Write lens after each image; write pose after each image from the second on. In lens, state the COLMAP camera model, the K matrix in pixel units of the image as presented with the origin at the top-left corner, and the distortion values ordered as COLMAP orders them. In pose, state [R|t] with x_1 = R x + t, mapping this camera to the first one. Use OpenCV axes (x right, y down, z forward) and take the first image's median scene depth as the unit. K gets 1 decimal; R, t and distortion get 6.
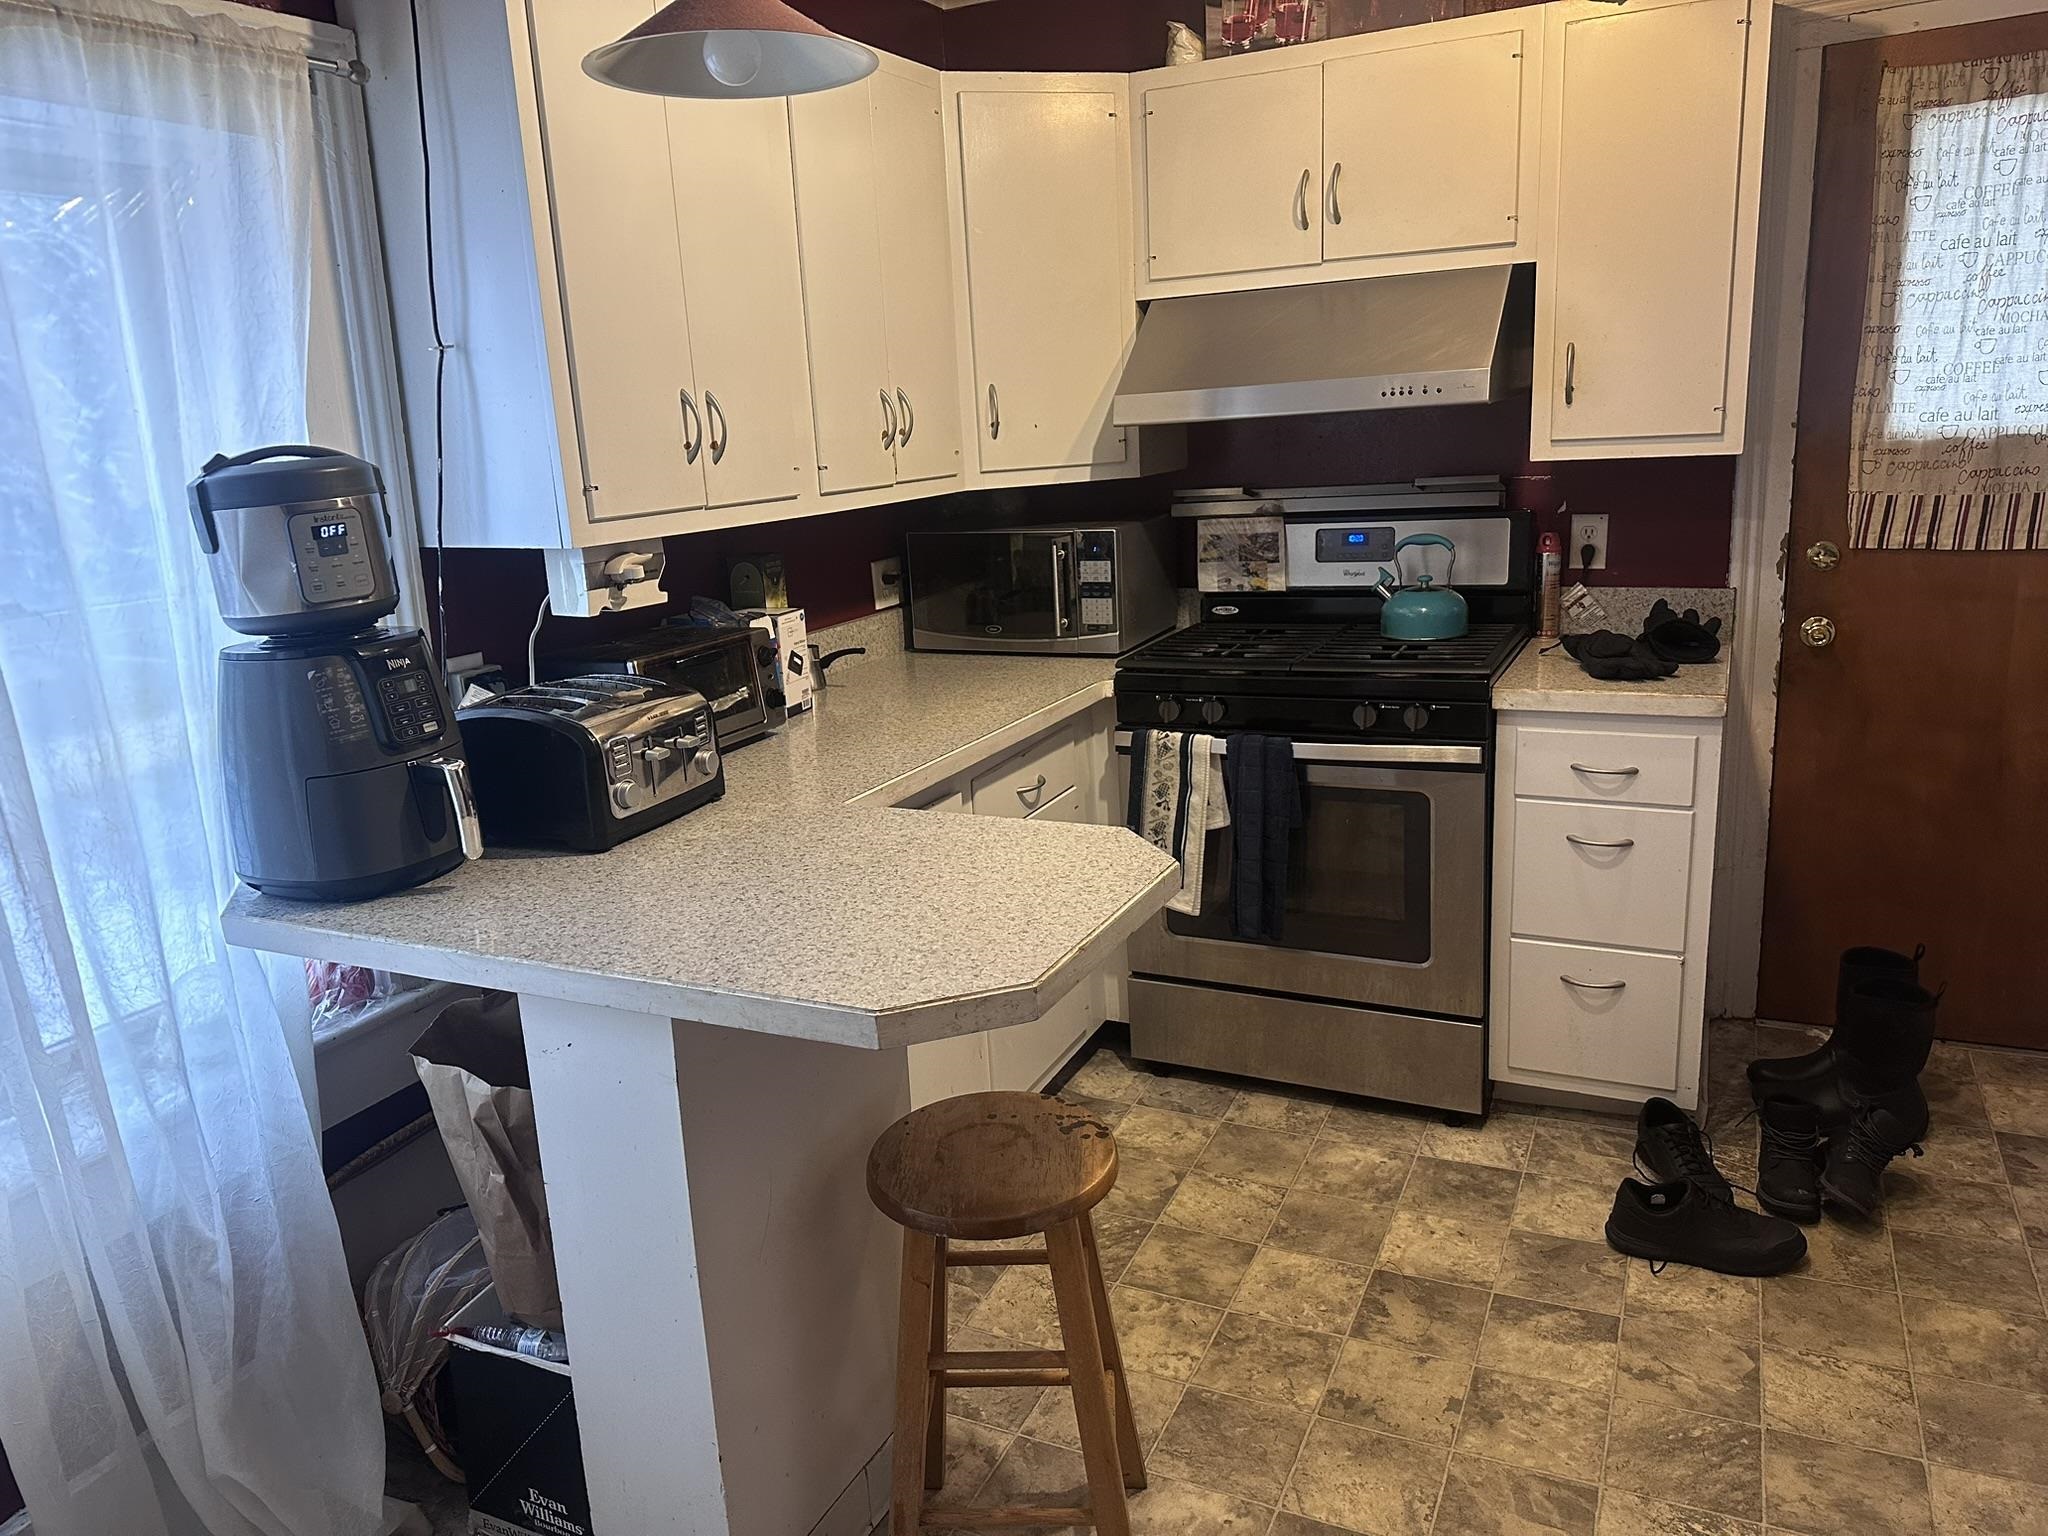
lens RADIAL K [[1432.1, 0, 1026.1], [0, 1432.1, 758.7], [0, 0, 1]] dist [0.048210, -0.051949]
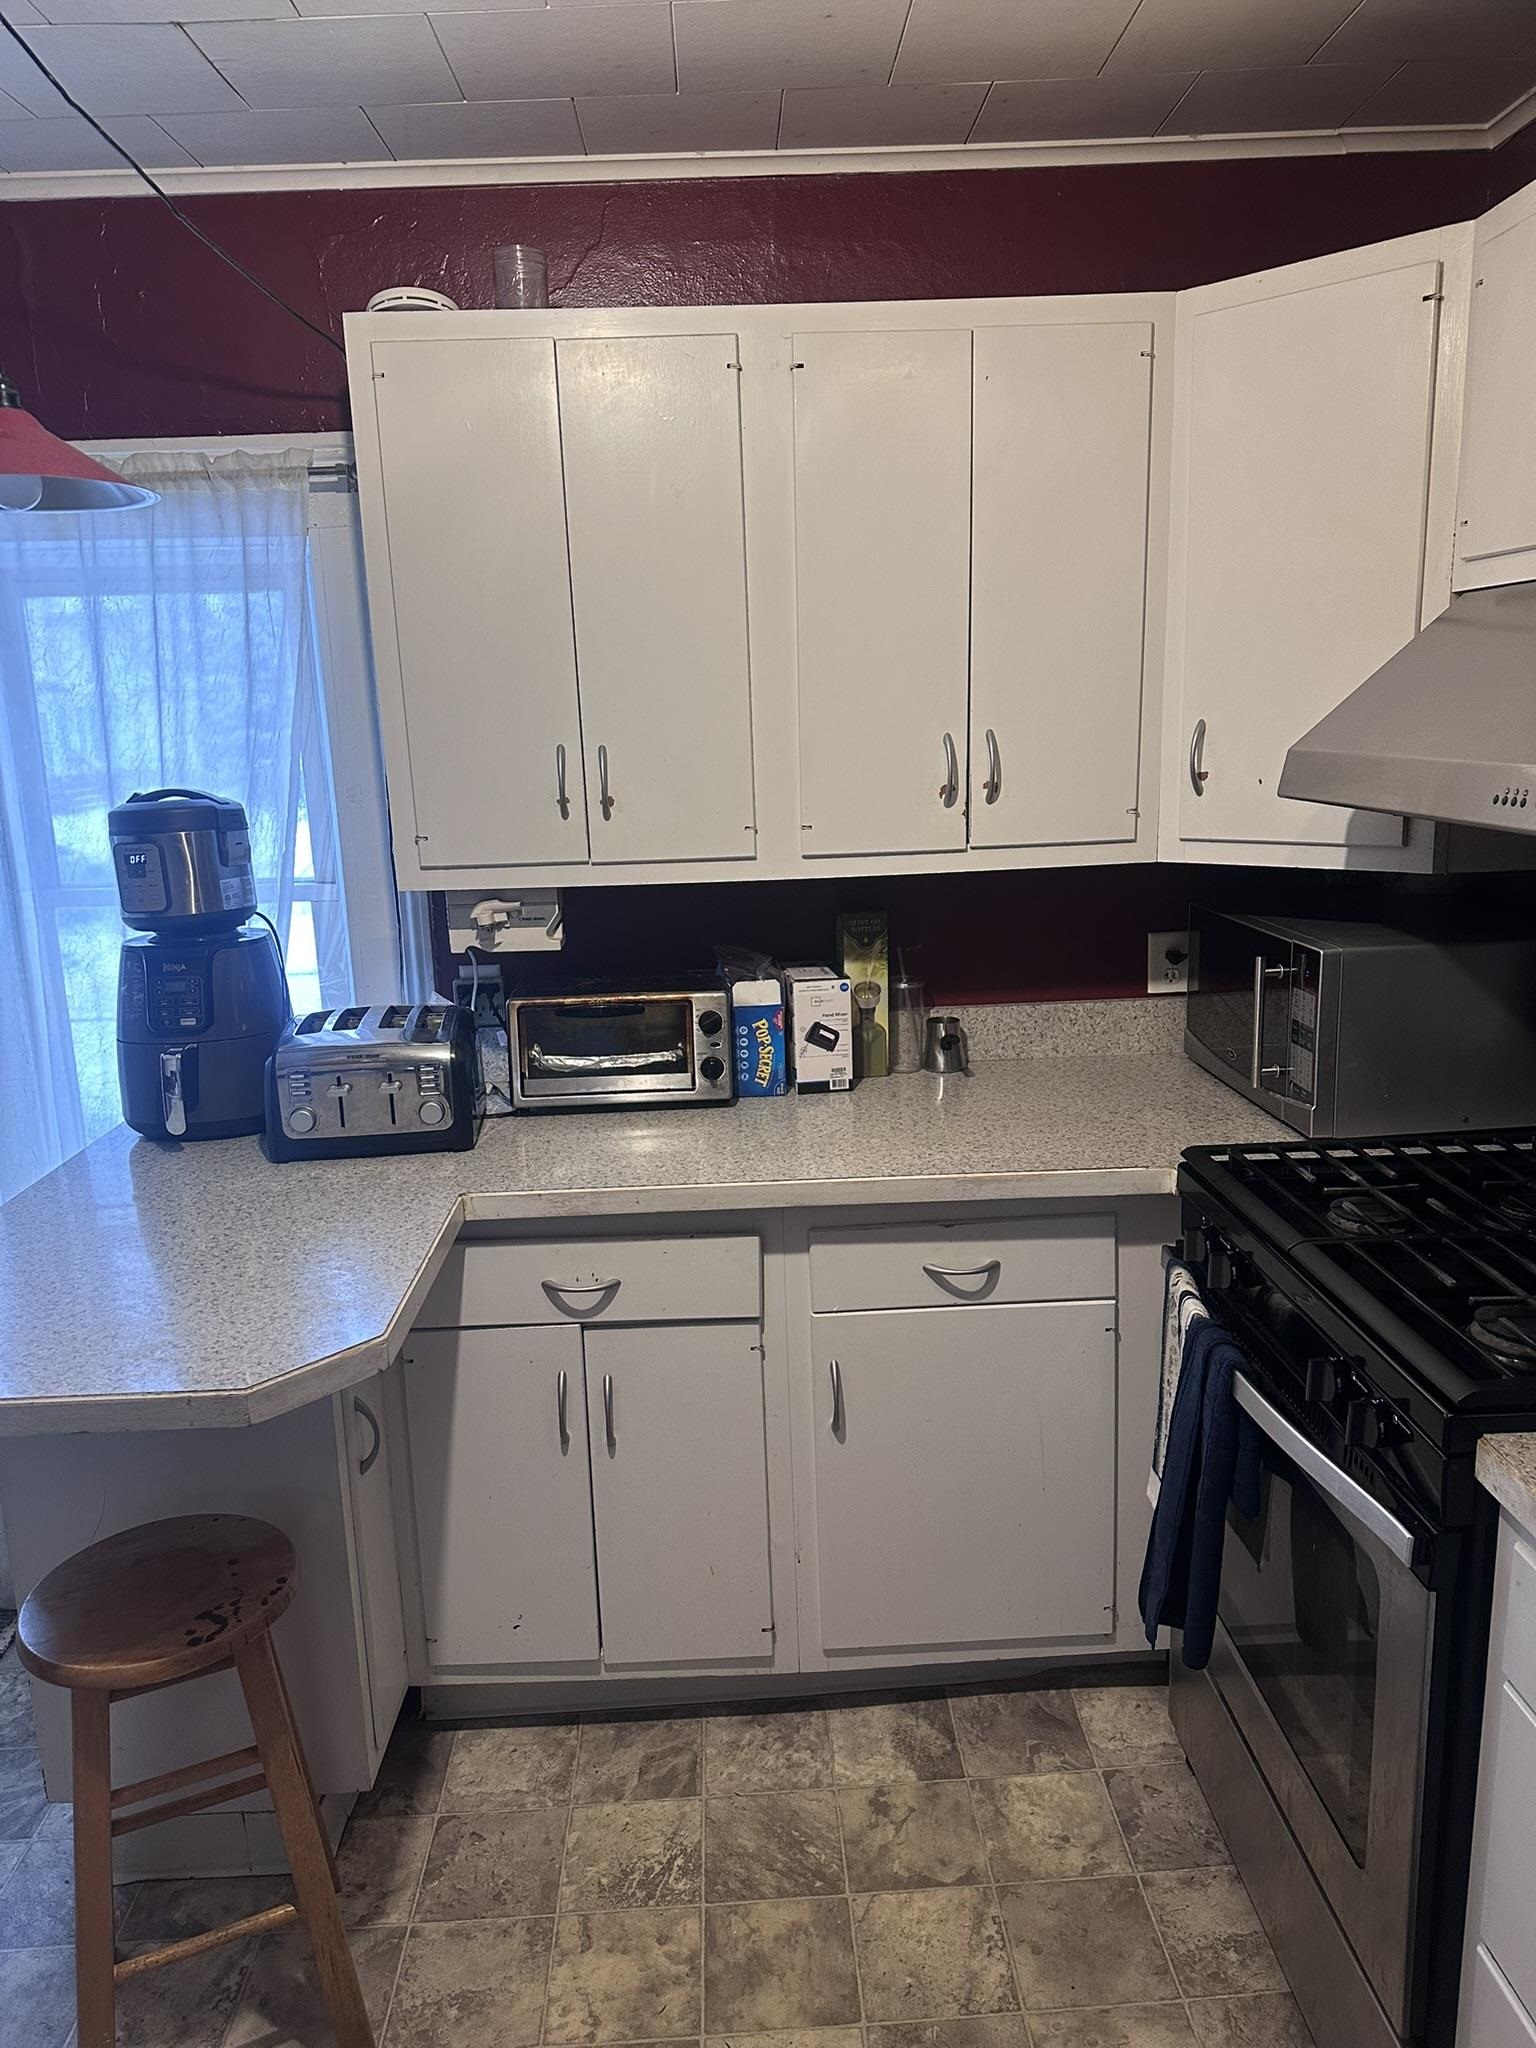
lens RADIAL K [[1432.1, 0, 762.1], [0, 1432.1, 1026.5], [0, 0, 1]] dist [0.048210, -0.051949]
pose [[0.462455, 0.231529, -0.855880, 0.595697], [-0.199254, 0.967751, 0.154130, -0.208535], [0.863964, 0.099259, 0.493674, 0.551902]]
